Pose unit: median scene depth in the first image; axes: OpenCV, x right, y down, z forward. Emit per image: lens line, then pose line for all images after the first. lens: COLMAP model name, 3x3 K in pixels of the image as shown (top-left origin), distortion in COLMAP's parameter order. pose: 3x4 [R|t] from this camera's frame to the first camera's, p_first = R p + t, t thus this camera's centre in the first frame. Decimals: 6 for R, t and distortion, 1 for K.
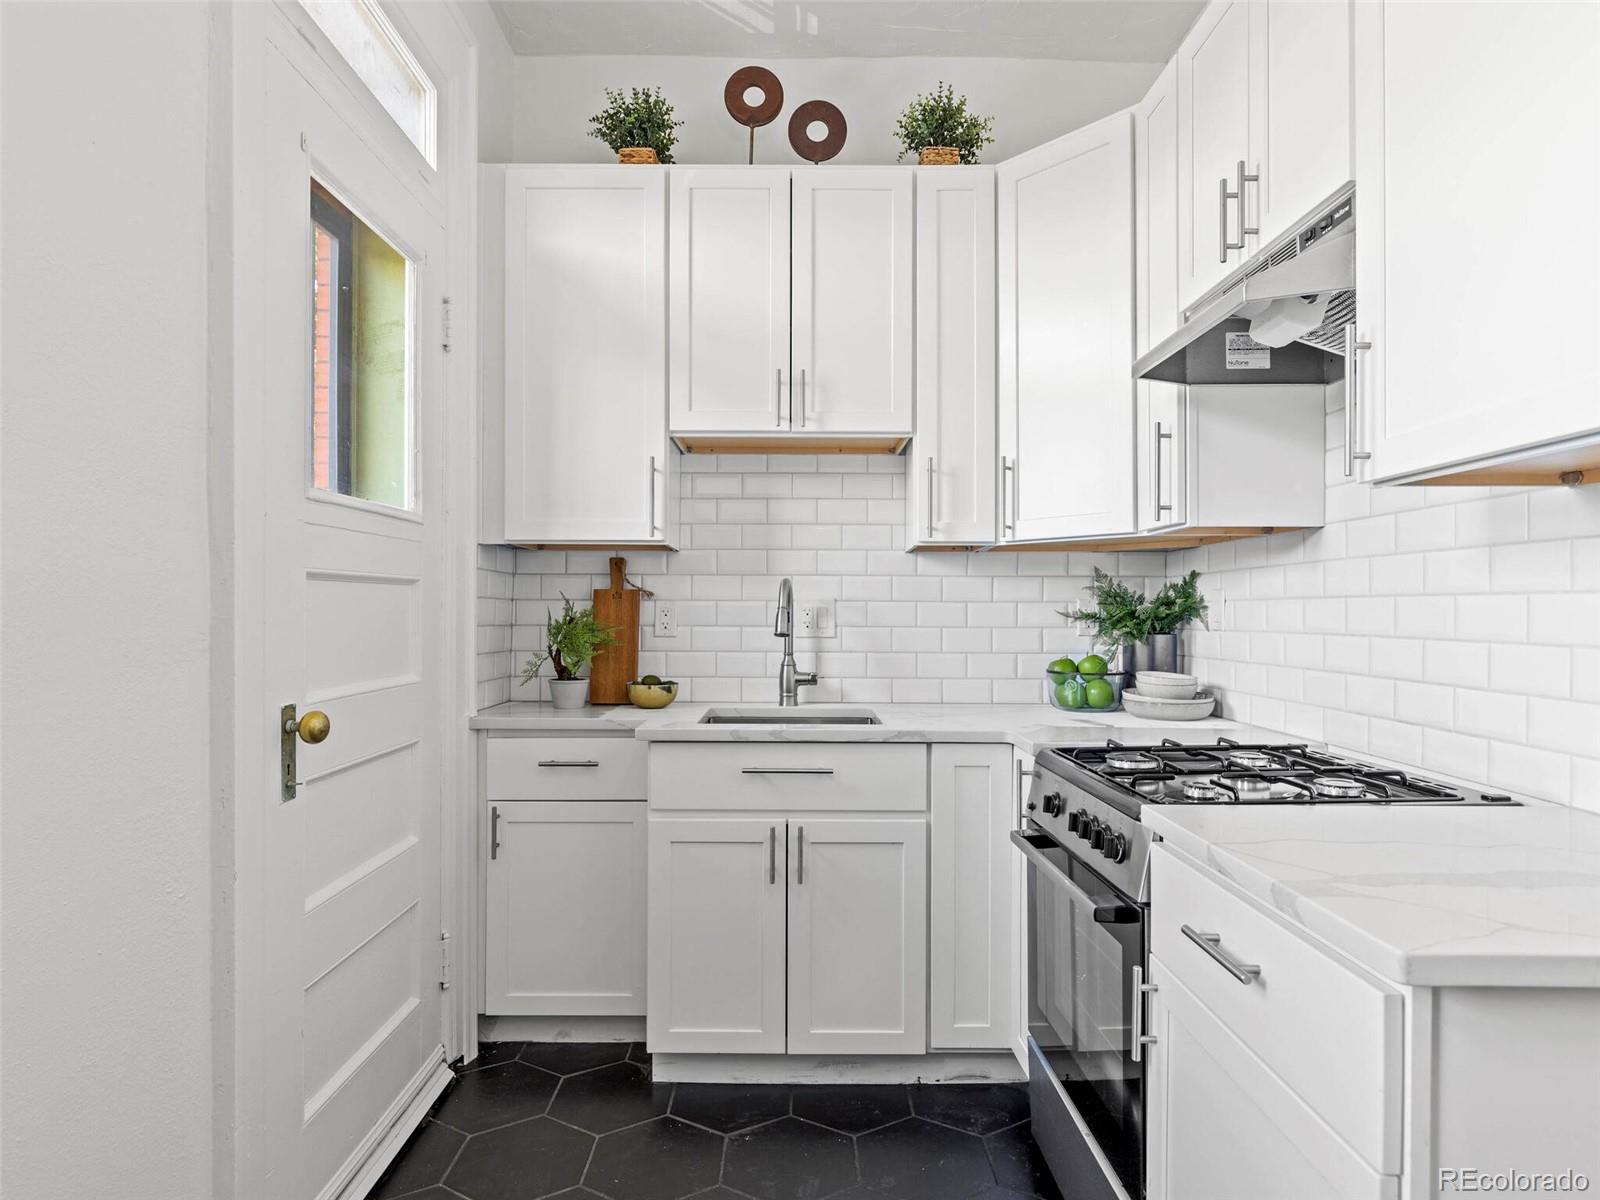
lens RADIAL K [[880.5, 0, 790.6], [0, 880.5, 612.7], [0, 0, 1]] dist [-0.001260, -0.003429]
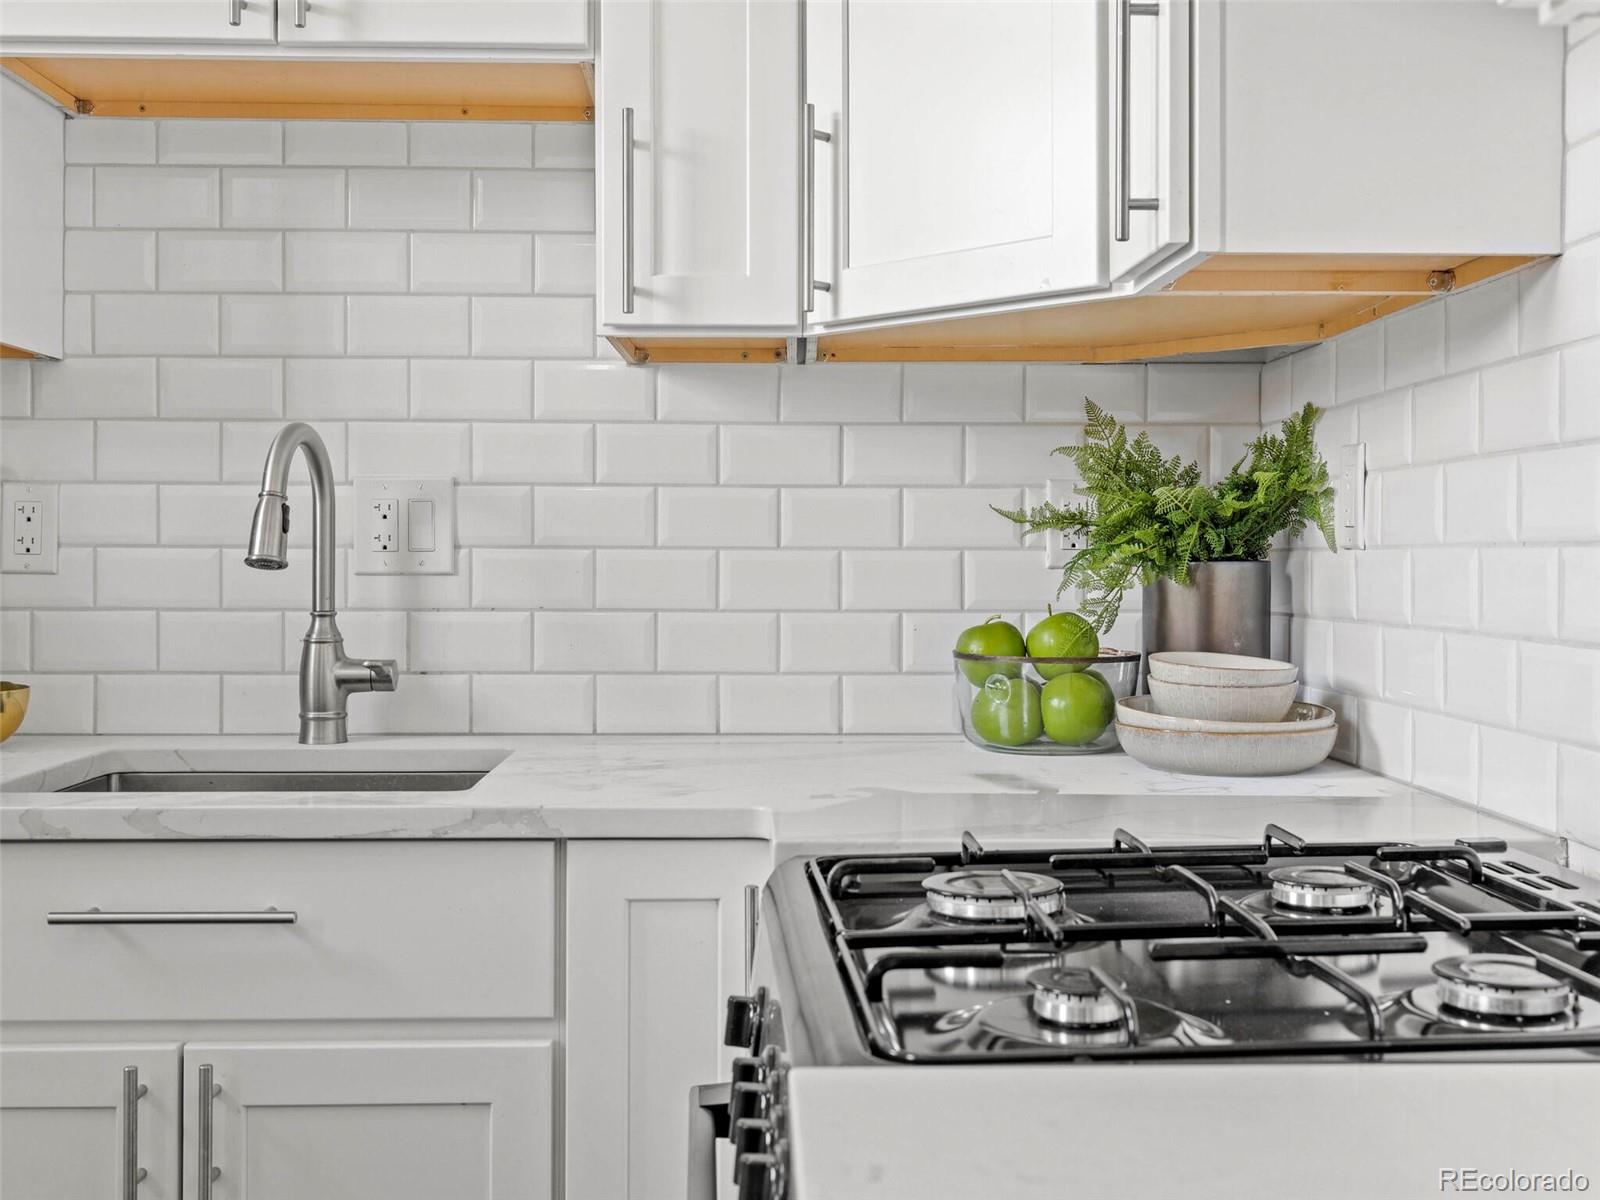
lens RADIAL K [[1721.5, 0, 808.6], [0, 1721.5, 586.5], [0, 0, 1]] dist [0.000532, 0.000000]
pose [[0.999425, -0.002733, 0.033810, 0.202273], [0.002144, 0.999846, 0.017441, 0.022025], [-0.033853, -0.017359, 0.999276, 0.216652]]
